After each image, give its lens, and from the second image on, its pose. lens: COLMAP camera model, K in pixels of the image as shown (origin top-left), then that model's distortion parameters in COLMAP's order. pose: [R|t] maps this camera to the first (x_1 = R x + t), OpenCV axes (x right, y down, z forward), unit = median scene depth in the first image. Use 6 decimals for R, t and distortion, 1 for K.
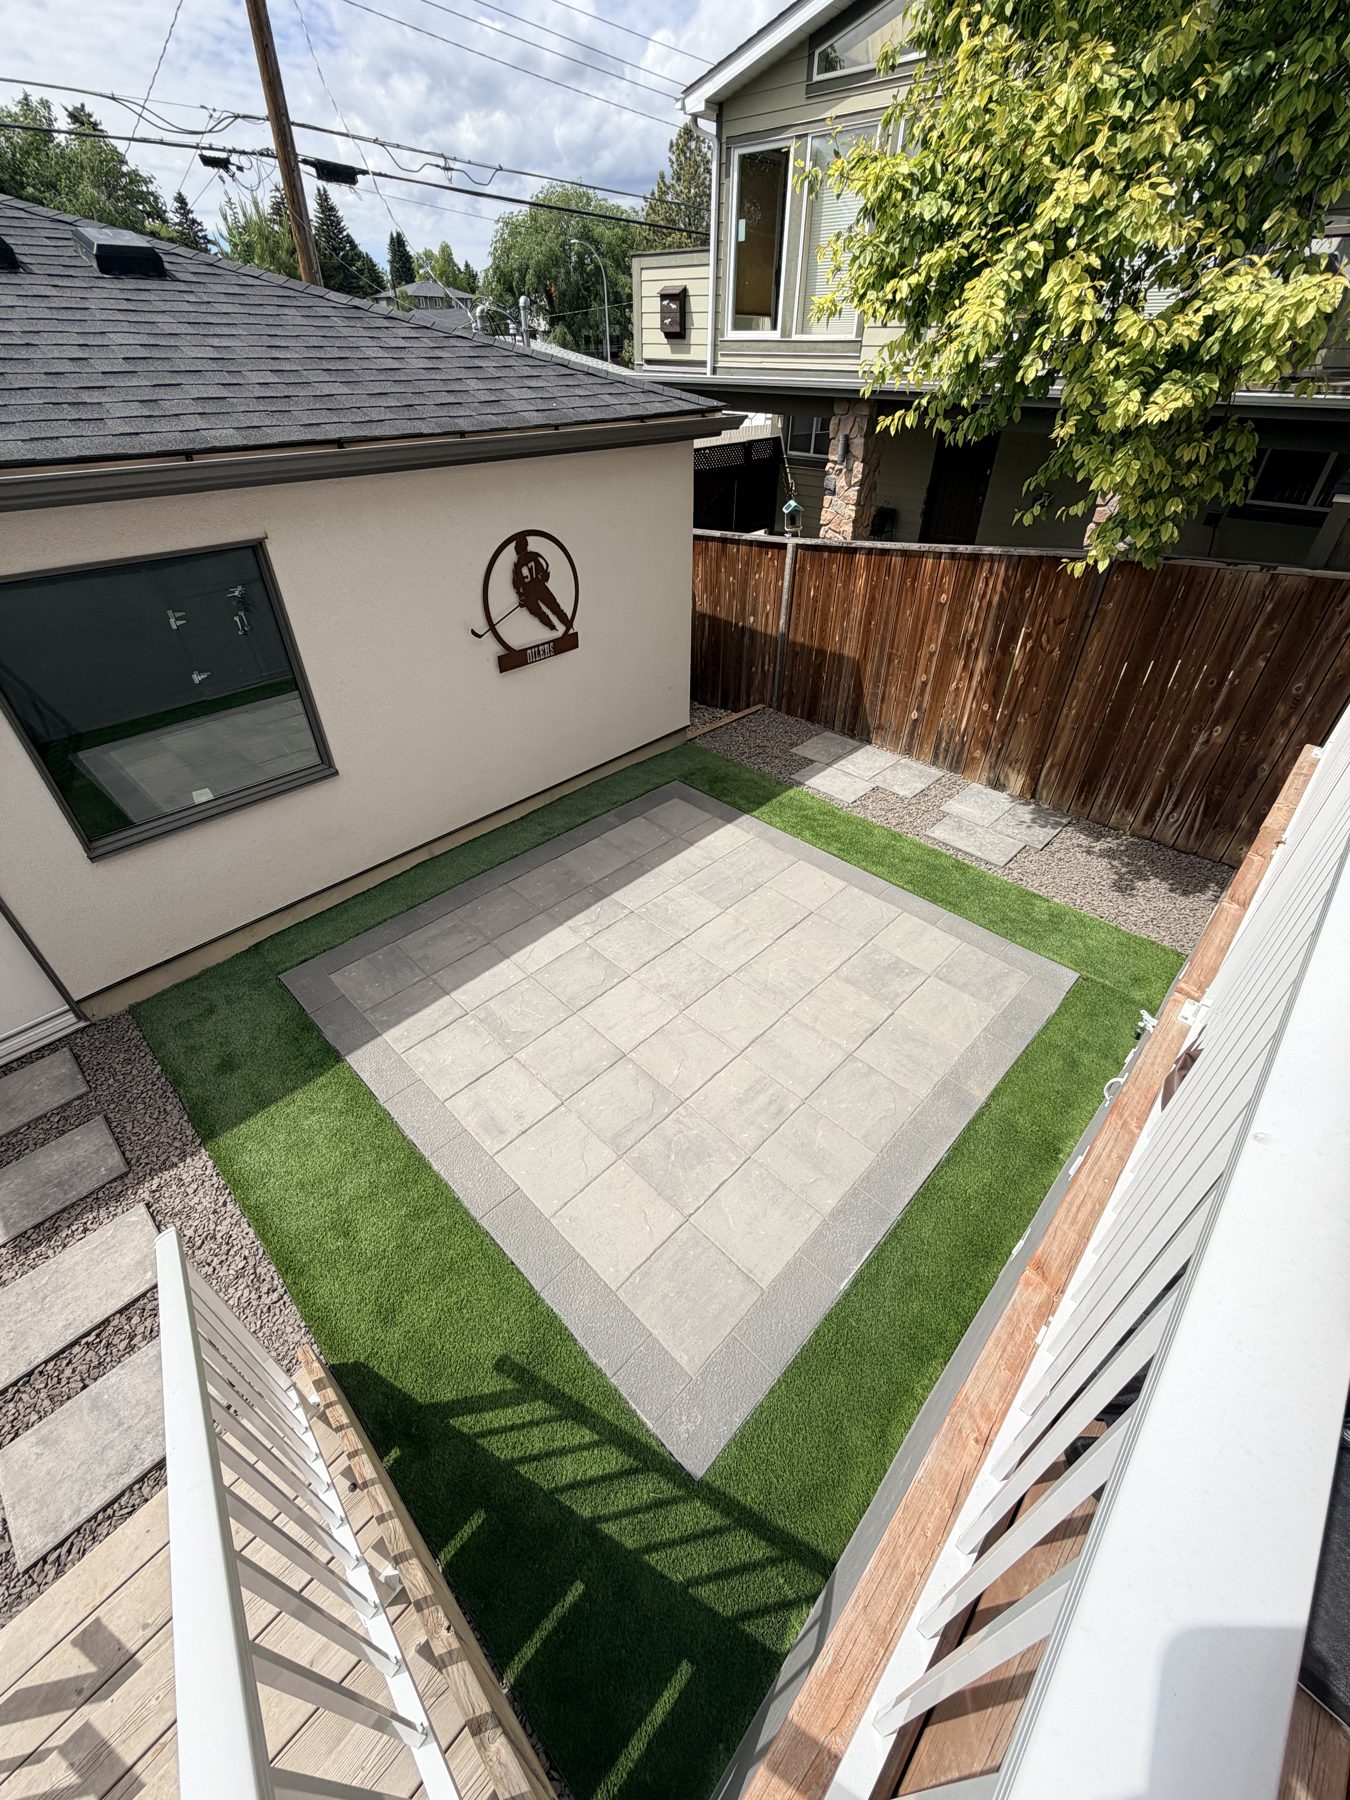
lens RADIAL K [[714.4, 0, 673.5], [0, 714.4, 895.0], [0, 0, 1]] dist [-0.001374, 0.000078]
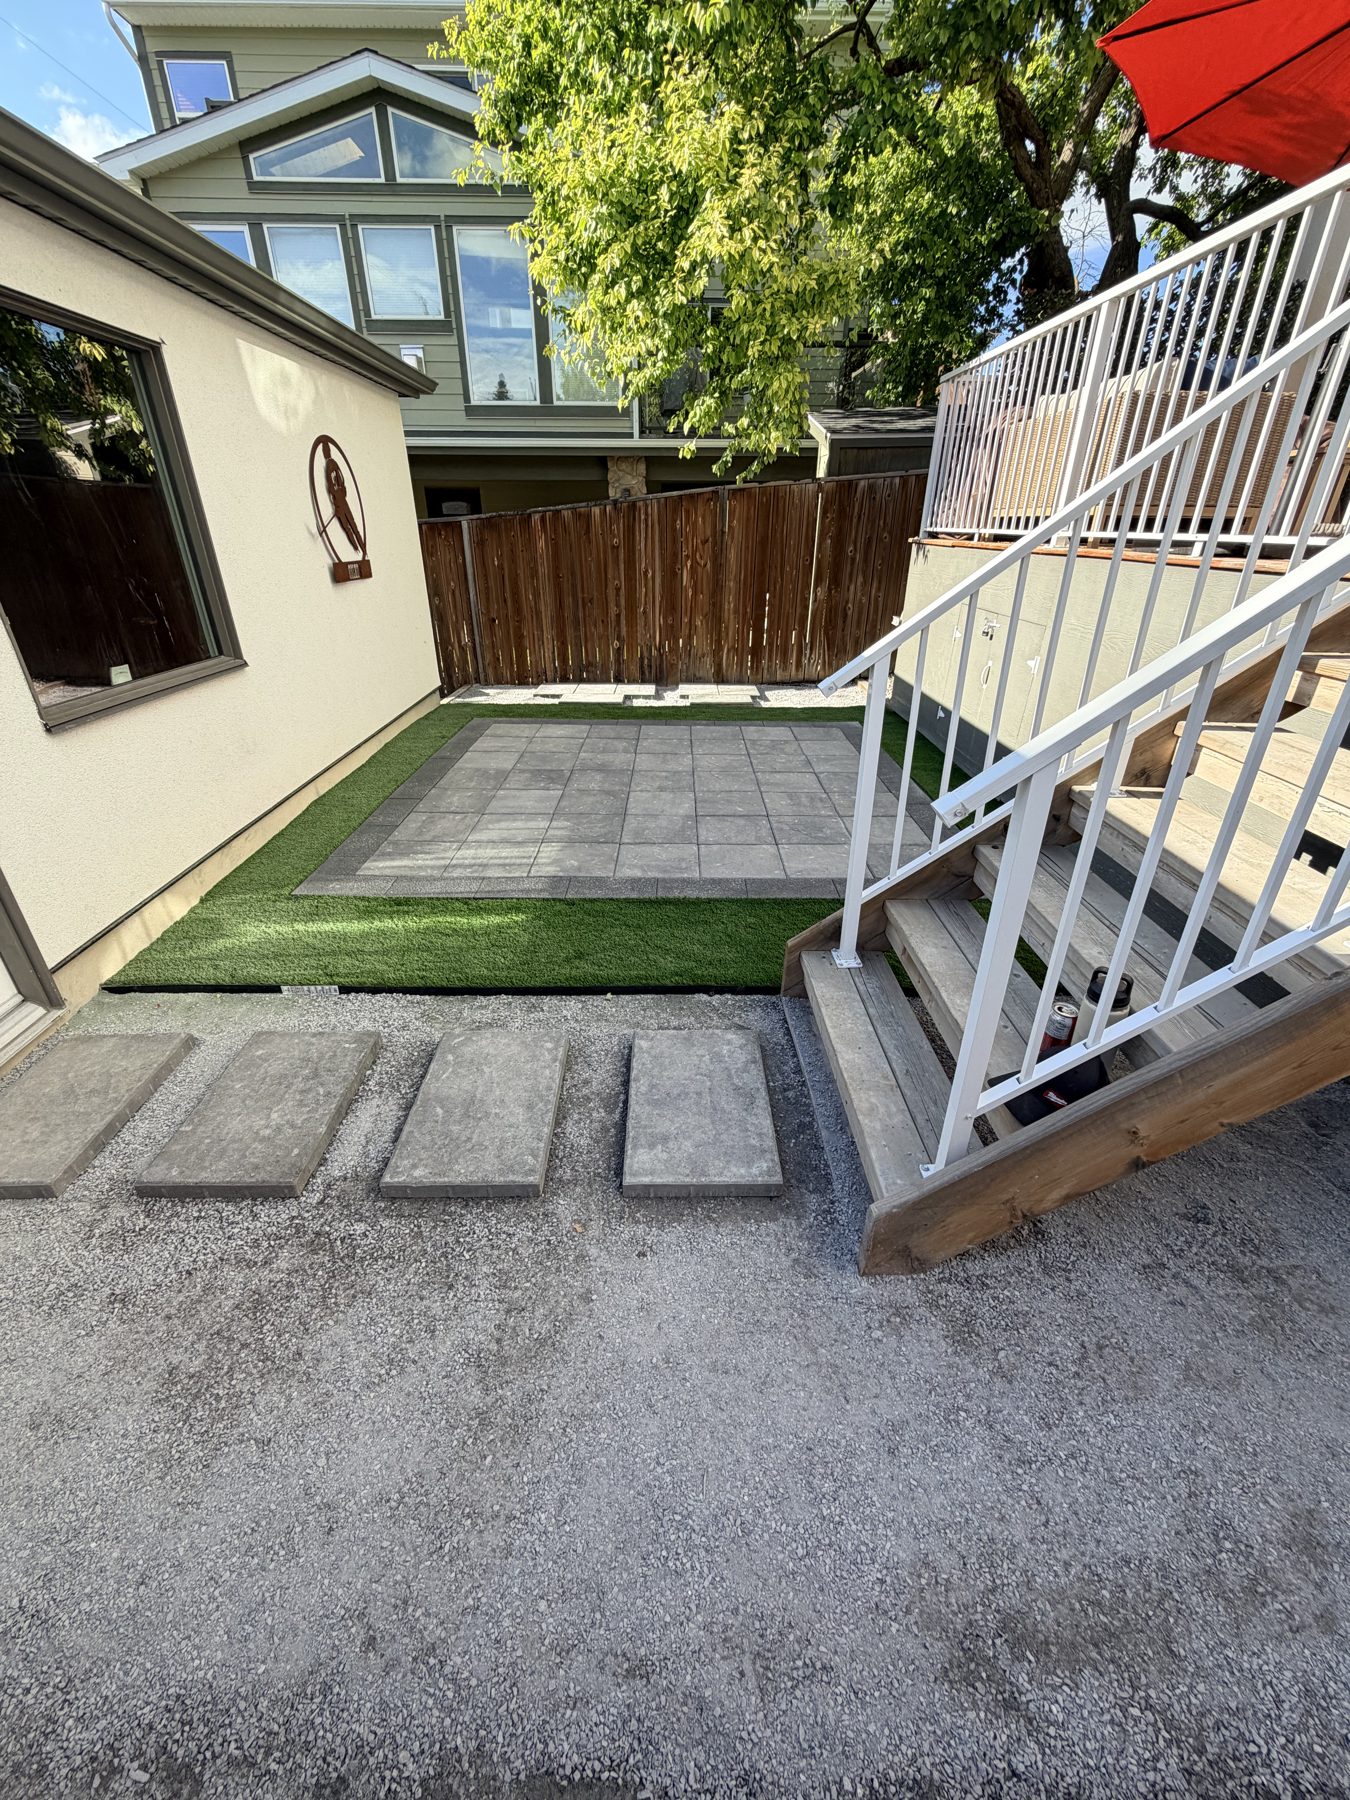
lens RADIAL K [[714.4, 0, 671.2], [0, 714.4, 896.1], [0, 0, 1]] dist [-0.001374, 0.000078]
pose [[0.719650, -0.321390, 0.615477, -0.566212], [0.421810, 0.906466, -0.019865, 0.235895], [-0.551525, 0.273911, 0.787904, 0.119096]]
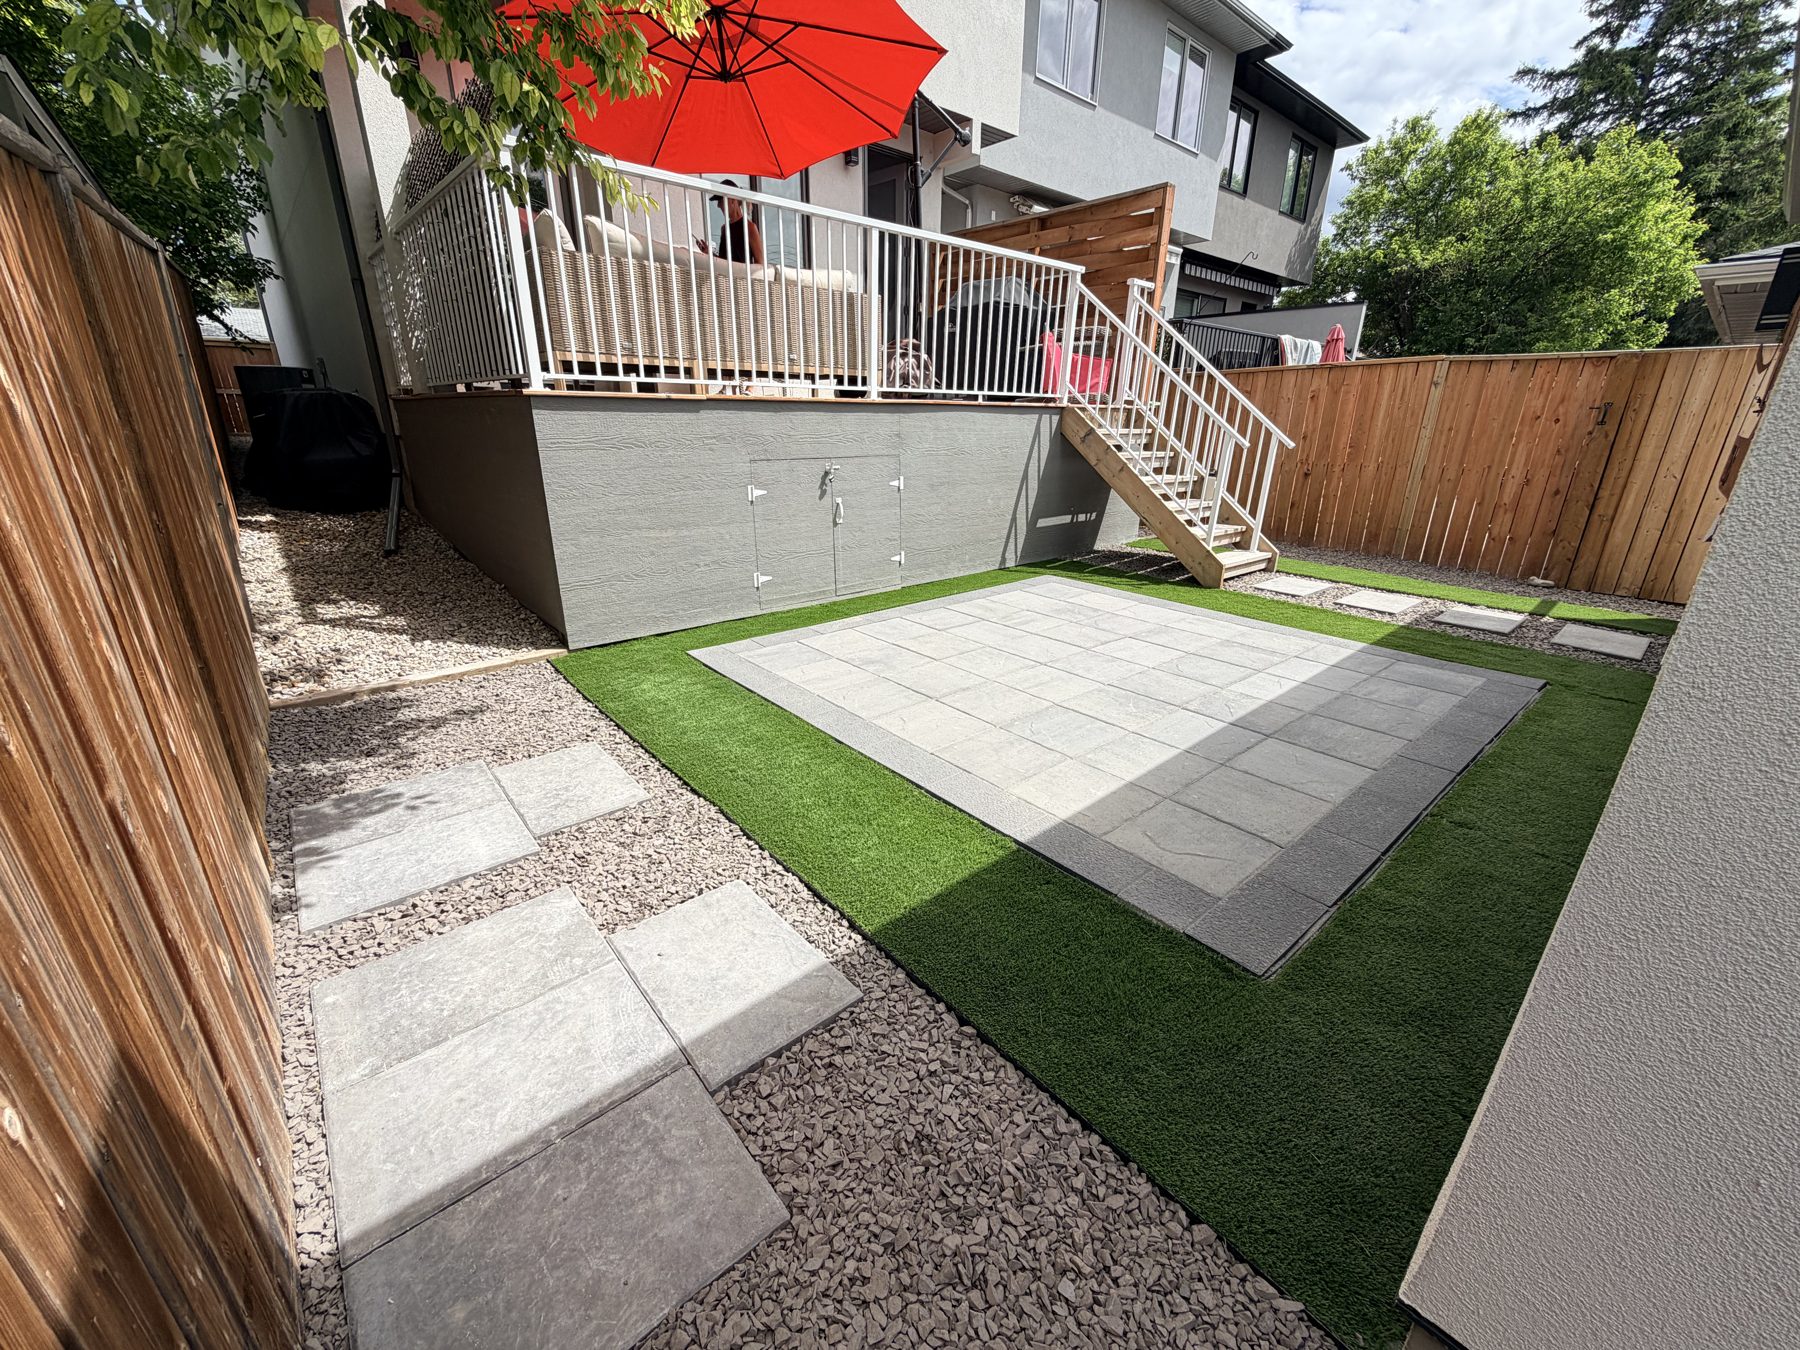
lens RADIAL K [[714.4, 0, 893.3], [0, 714.4, 670.8], [0, 0, 1]] dist [-0.001374, 0.000078]
pose [[-0.994927, -0.046333, 0.089292, 0.150596], [0.050344, 0.539145, 0.840707, -0.540854], [-0.087094, 0.840937, -0.534078, 1.190660]]
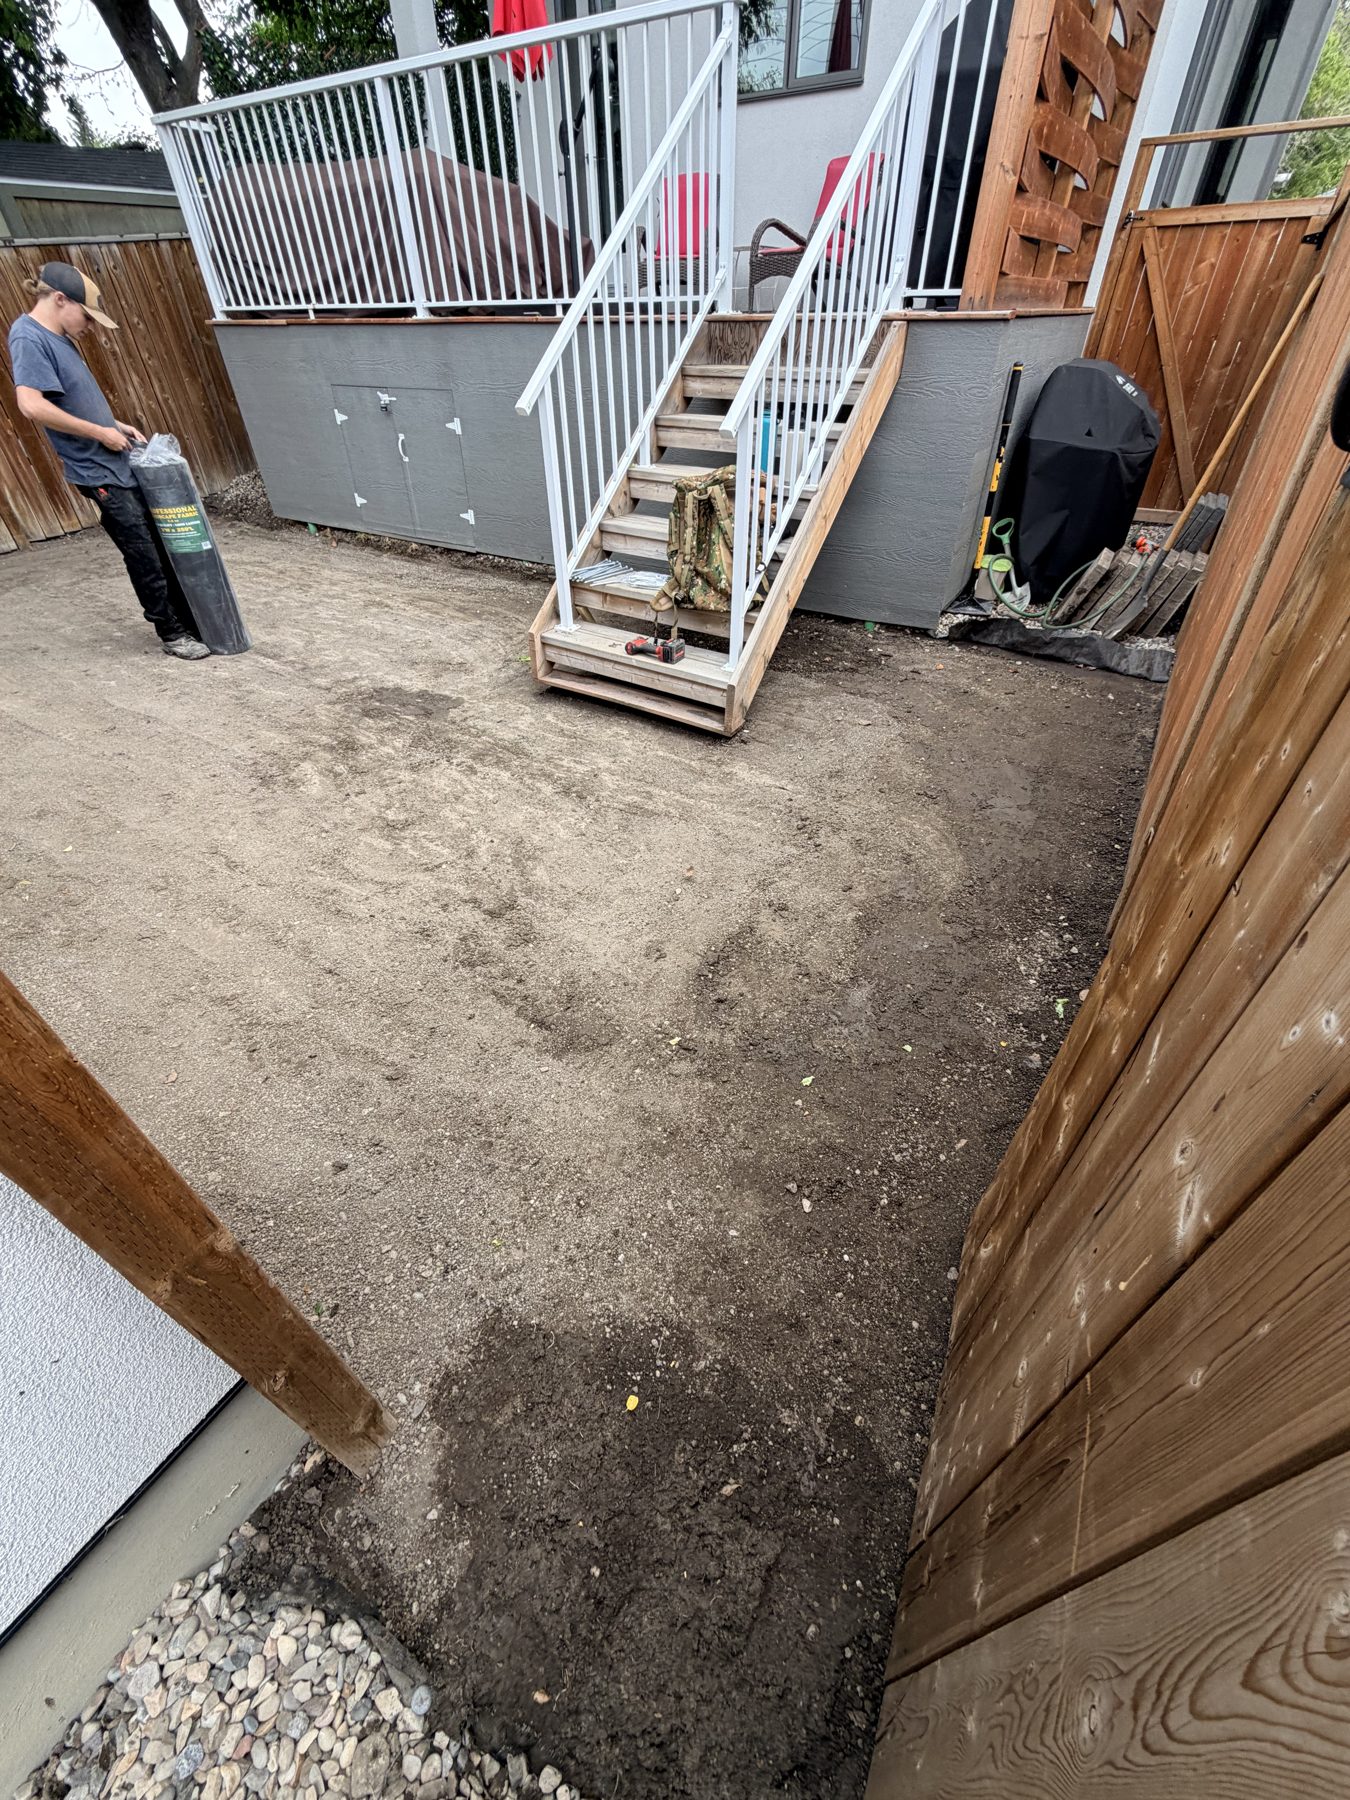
lens RADIAL K [[714.4, 0, 674.4], [0, 714.4, 901.0], [0, 0, 1]] dist [-0.001374, 0.000078]
pose [[-0.200745, -0.621881, 0.756945, -0.897117], [0.603119, 0.530427, 0.595731, 0.108755], [-0.771977, 0.576118, 0.268588, 0.316660]]
